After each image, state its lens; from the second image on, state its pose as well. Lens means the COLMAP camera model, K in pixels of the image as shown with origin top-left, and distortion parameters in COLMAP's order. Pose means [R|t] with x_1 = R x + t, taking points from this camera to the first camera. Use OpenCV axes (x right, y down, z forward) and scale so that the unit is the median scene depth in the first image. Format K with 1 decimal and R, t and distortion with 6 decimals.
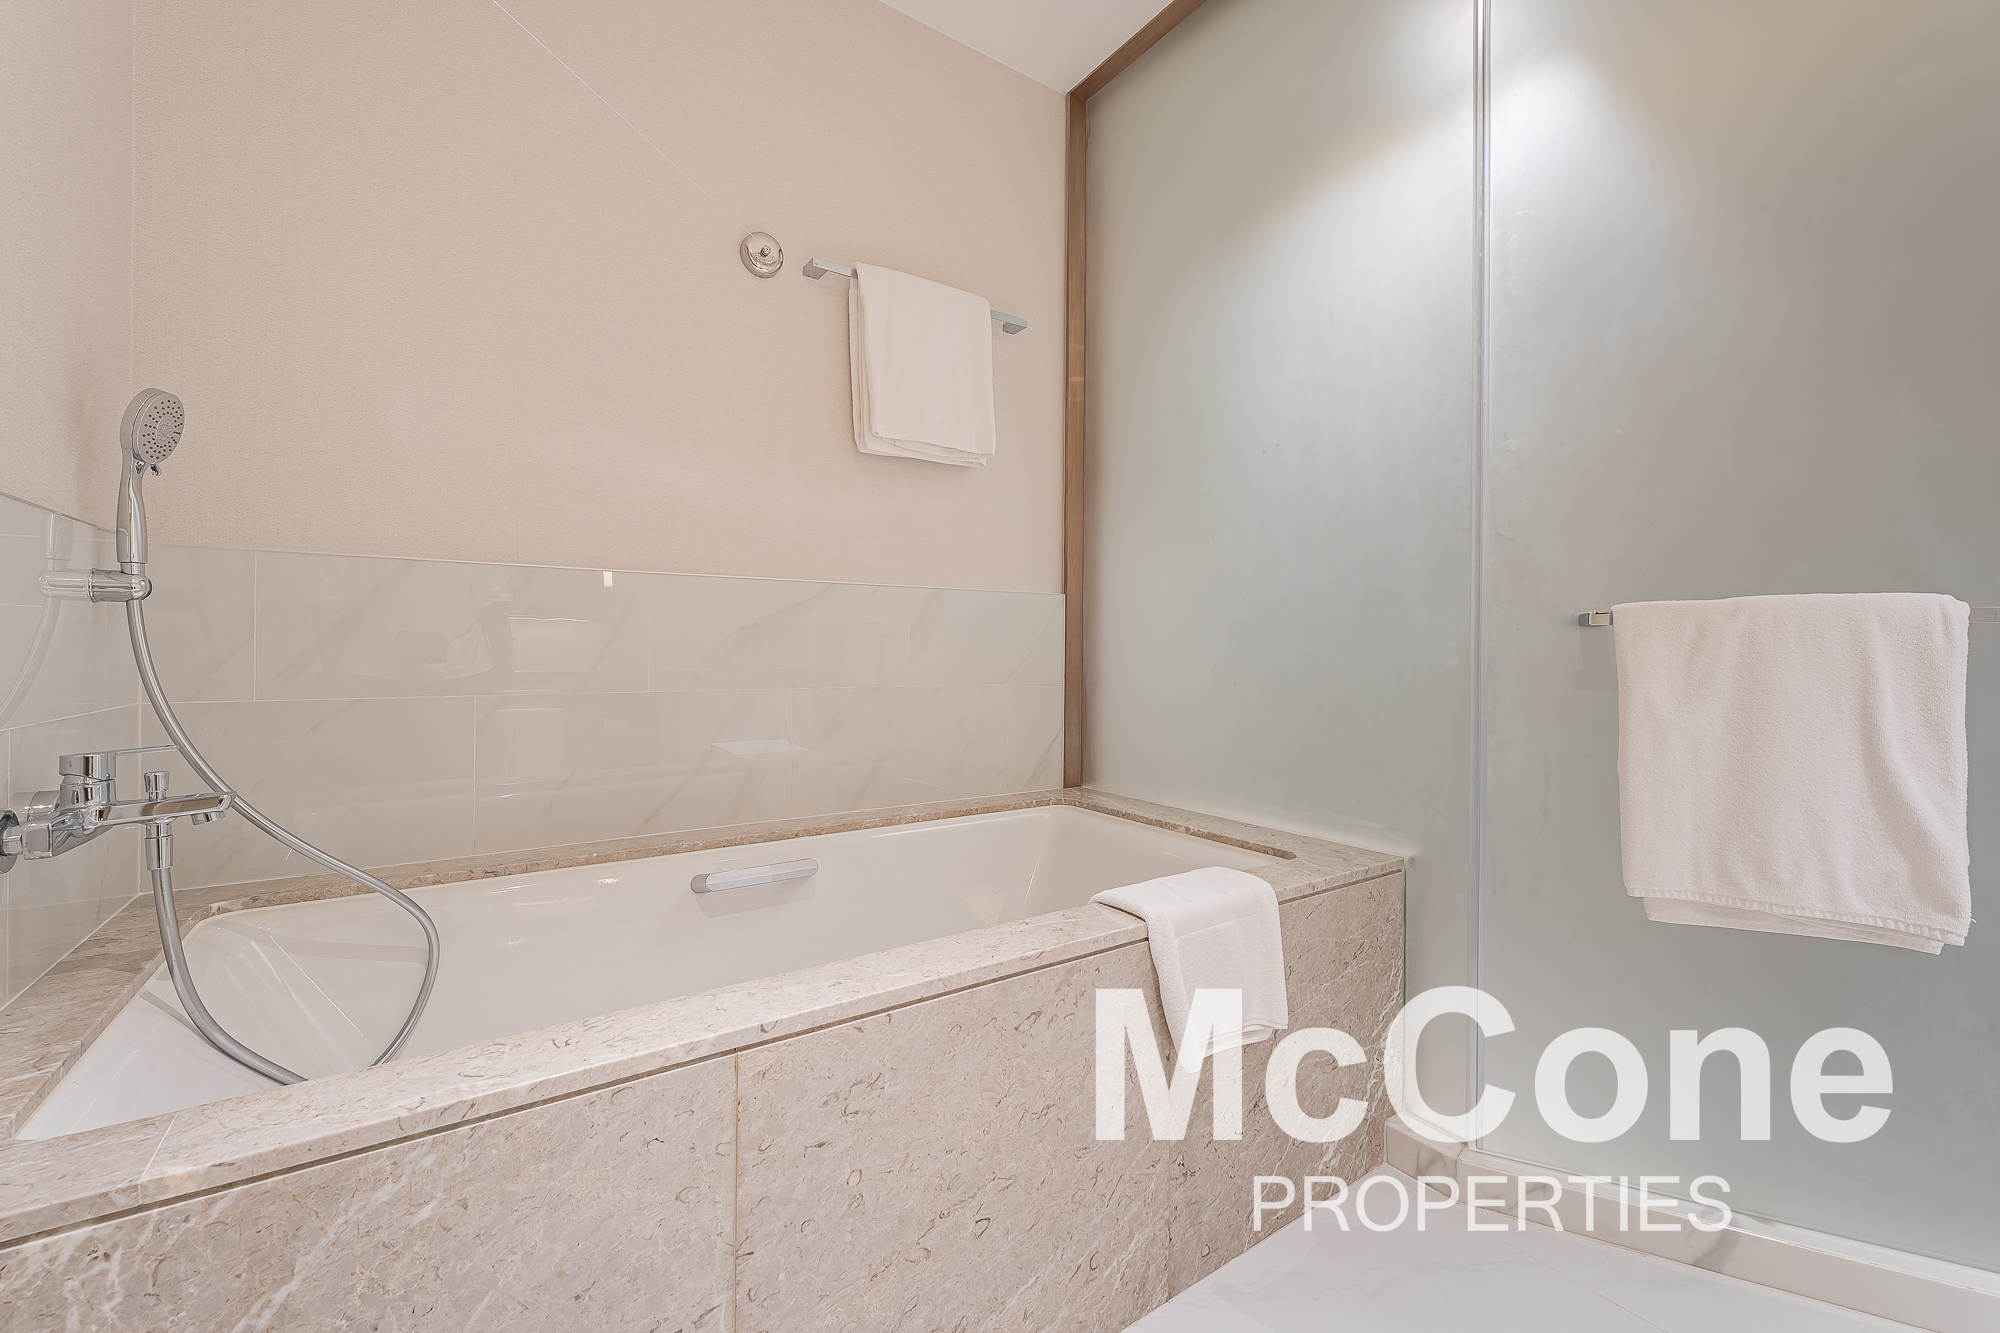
lens RADIAL K [[799.6, 0, 1004.4], [0, 799.6, 661.5], [0, 0, 1]] dist [0.001950, -0.000529]
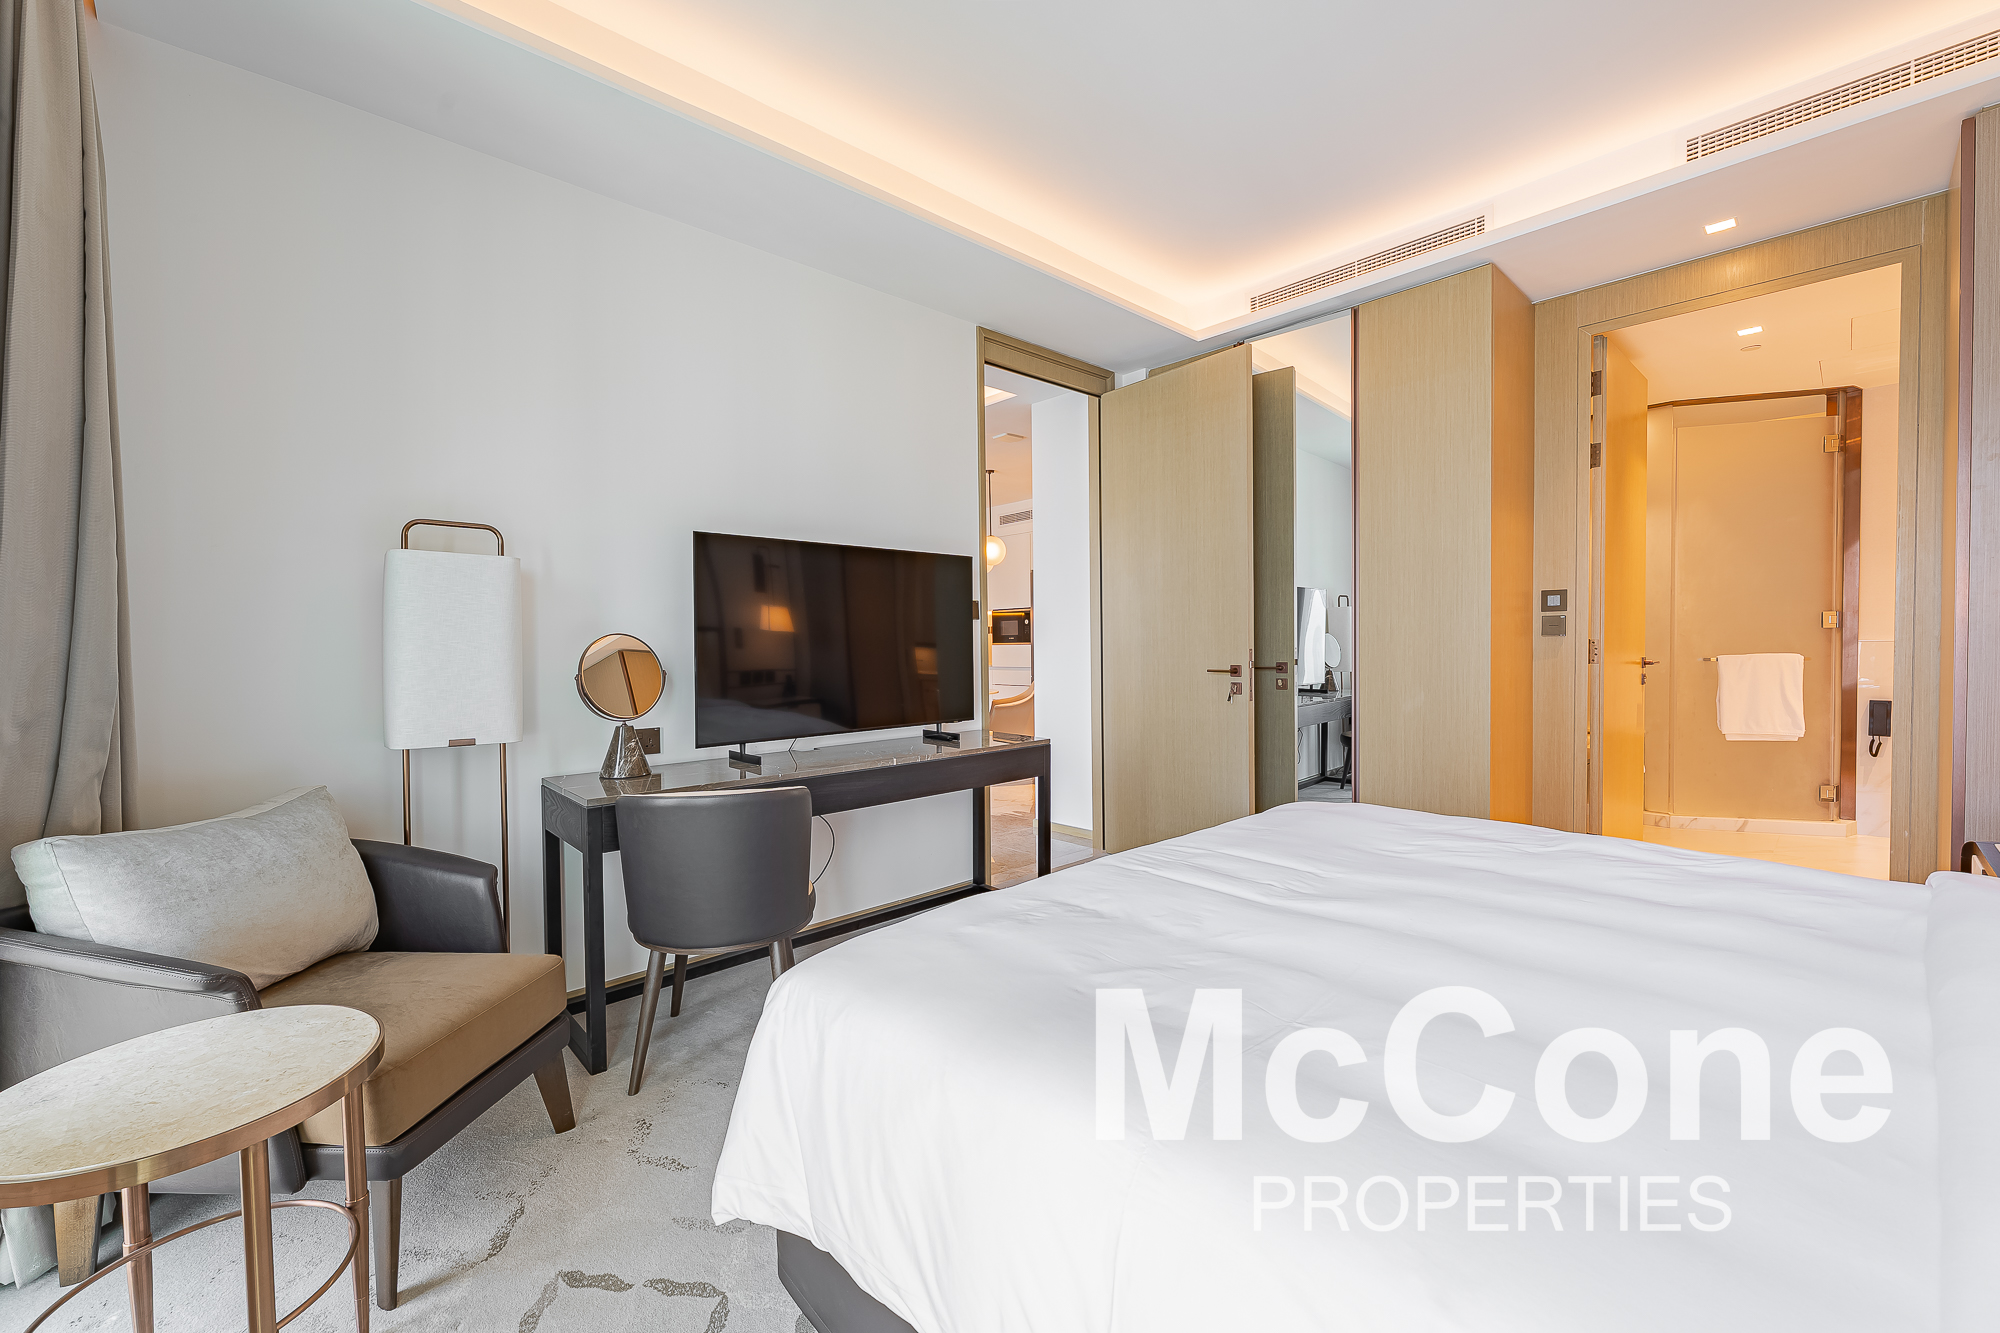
lens RADIAL K [[799.6, 0, 996.9], [0, 799.6, 664.2], [0, 0, 1]] dist [0.001950, -0.000529]
pose [[0.999950, -0.009110, -0.004023, -1.873001], [0.009121, 0.999955, 0.002707, -0.049949], [0.003998, -0.002744, 0.999988, -1.992501]]
